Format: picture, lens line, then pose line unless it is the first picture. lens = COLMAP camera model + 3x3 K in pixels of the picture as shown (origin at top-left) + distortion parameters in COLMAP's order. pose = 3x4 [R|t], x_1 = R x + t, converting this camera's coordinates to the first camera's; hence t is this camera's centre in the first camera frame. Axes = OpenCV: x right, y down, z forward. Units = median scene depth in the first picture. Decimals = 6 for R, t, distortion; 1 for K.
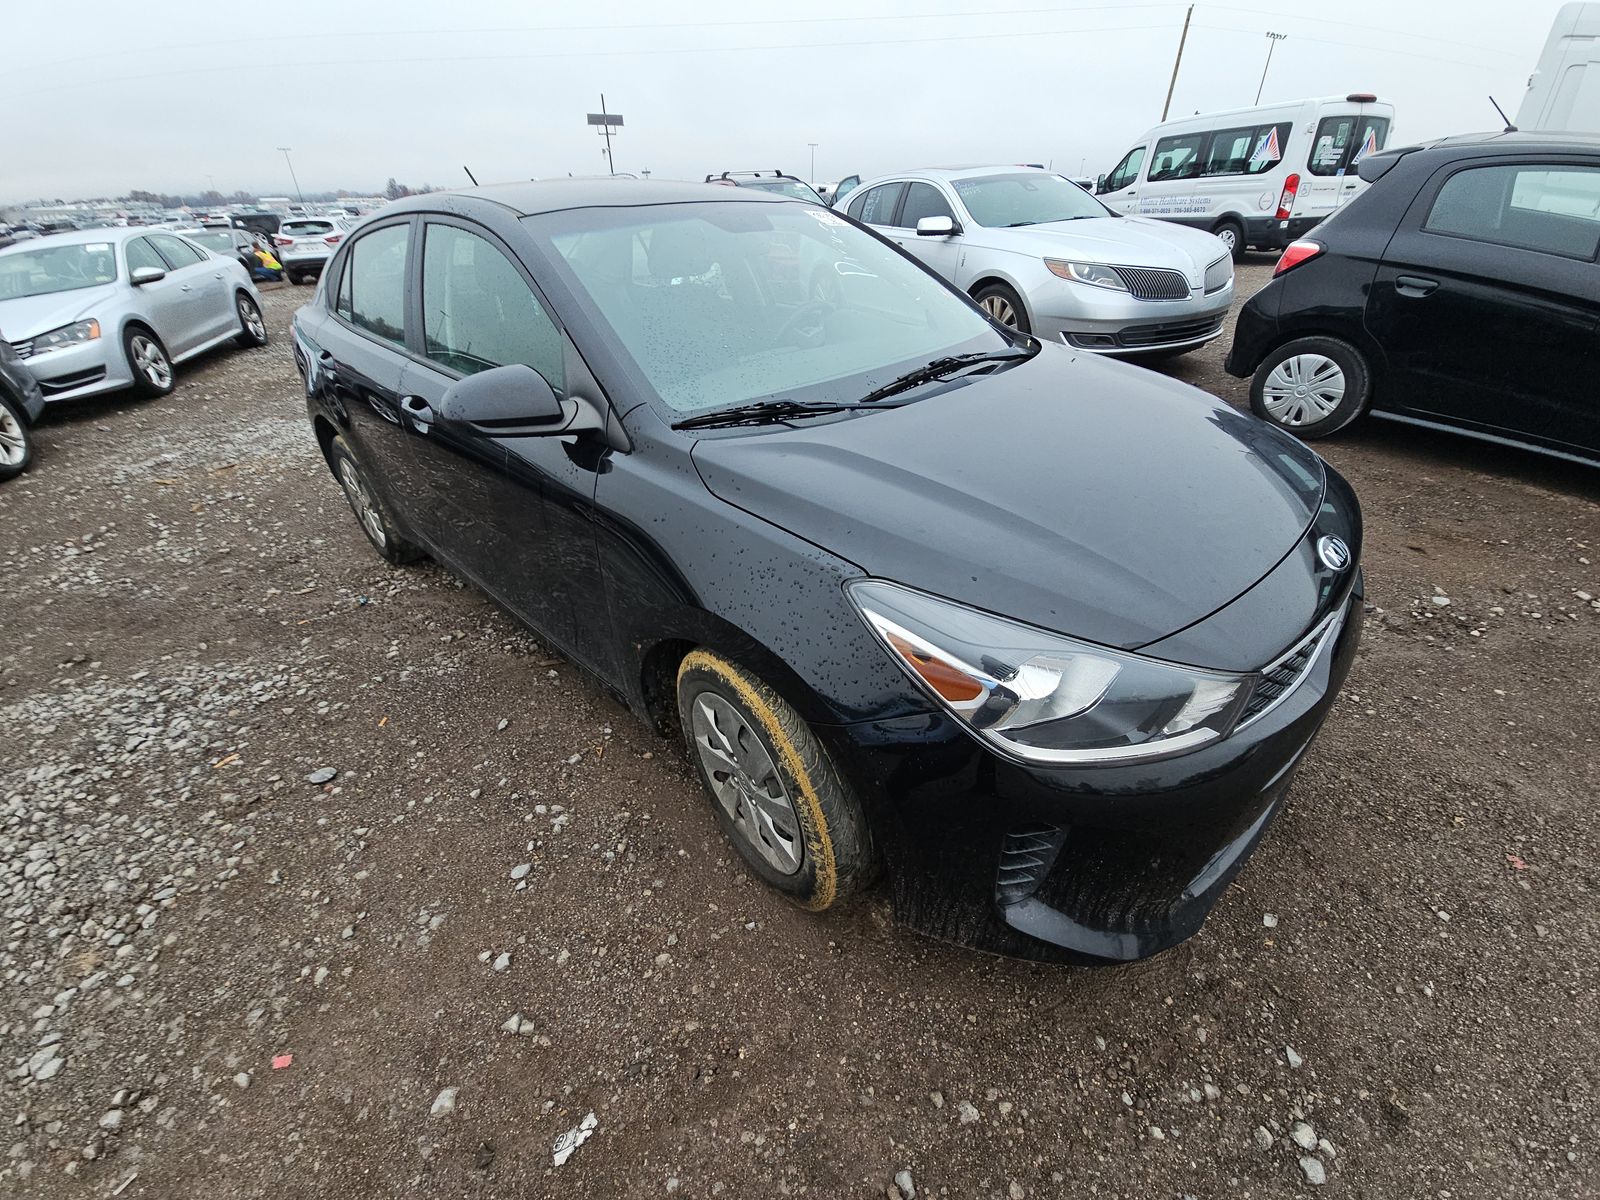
lens RADIAL K [[641.1, 0, 800.0], [0, 641.1, 600.0], [0, 0, 1]] dist [0.024091, -0.017286]
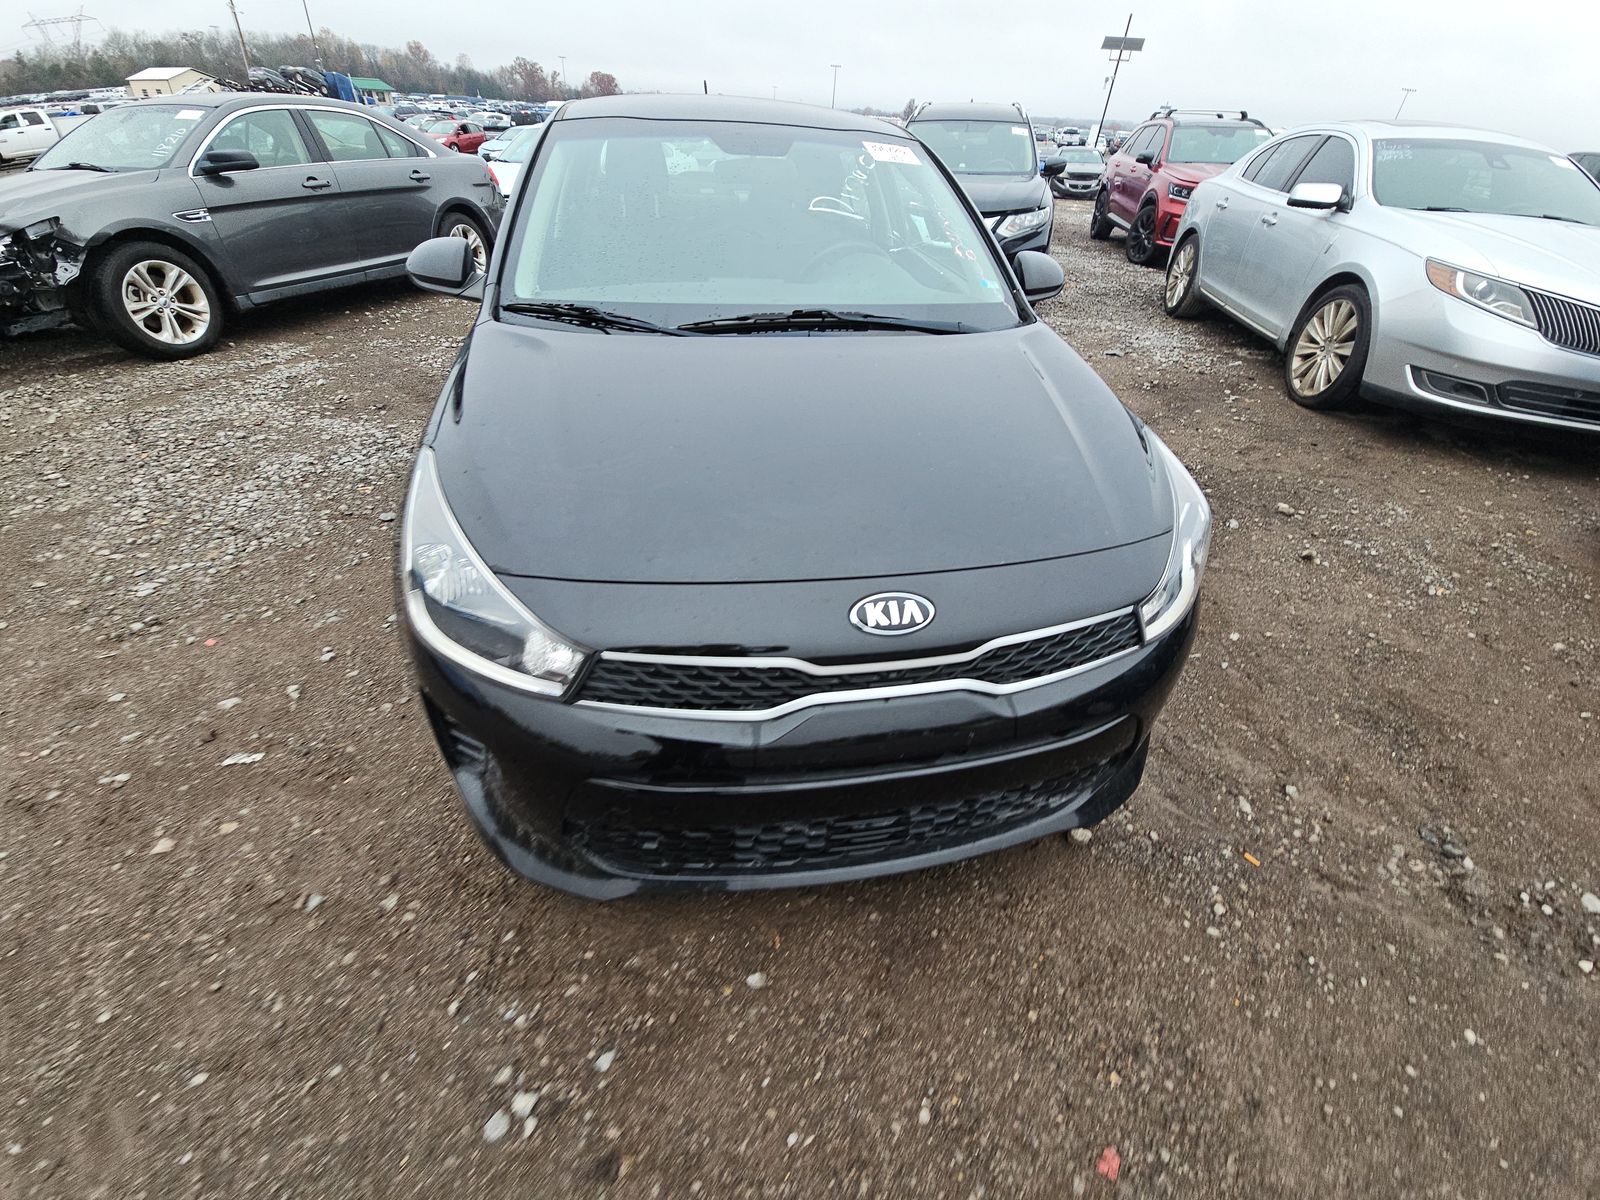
lens RADIAL K [[641.1, 0, 800.0], [0, 641.1, 600.0], [0, 0, 1]] dist [0.024091, -0.017286]
pose [[0.812265, 0.392669, -0.431319, 0.797741], [-0.360095, 0.919303, 0.158789, -0.131969], [0.458865, 0.026337, 0.888116, 0.174490]]
